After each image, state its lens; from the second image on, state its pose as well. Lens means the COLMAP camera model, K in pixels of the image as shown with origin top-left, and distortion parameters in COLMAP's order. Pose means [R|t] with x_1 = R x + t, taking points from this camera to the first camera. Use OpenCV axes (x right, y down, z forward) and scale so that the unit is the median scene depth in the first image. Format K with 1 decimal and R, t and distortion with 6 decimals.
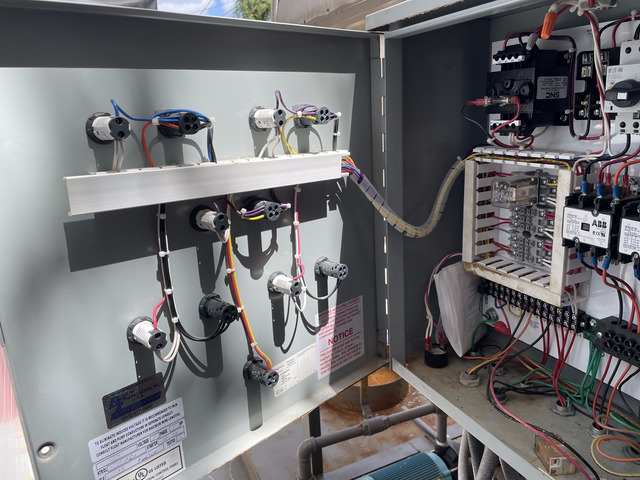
lens RADIAL K [[487.6, 0, 317.9], [0, 487.6, 239.7], [0, 0, 1]] dist [0.054811, -0.085765]
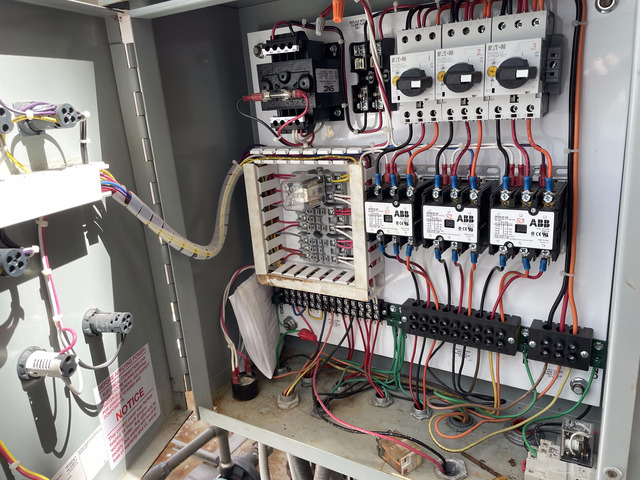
lens RADIAL K [[487.6, 0, 325.2], [0, 487.6, 236.9], [0, 0, 1]] dist [0.054811, -0.085765]
pose [[0.826432, -0.162465, 0.539088, -0.083264], [0.173870, 0.984309, 0.030096, -0.033817], [-0.535518, 0.068859, 0.841712, 0.191487]]
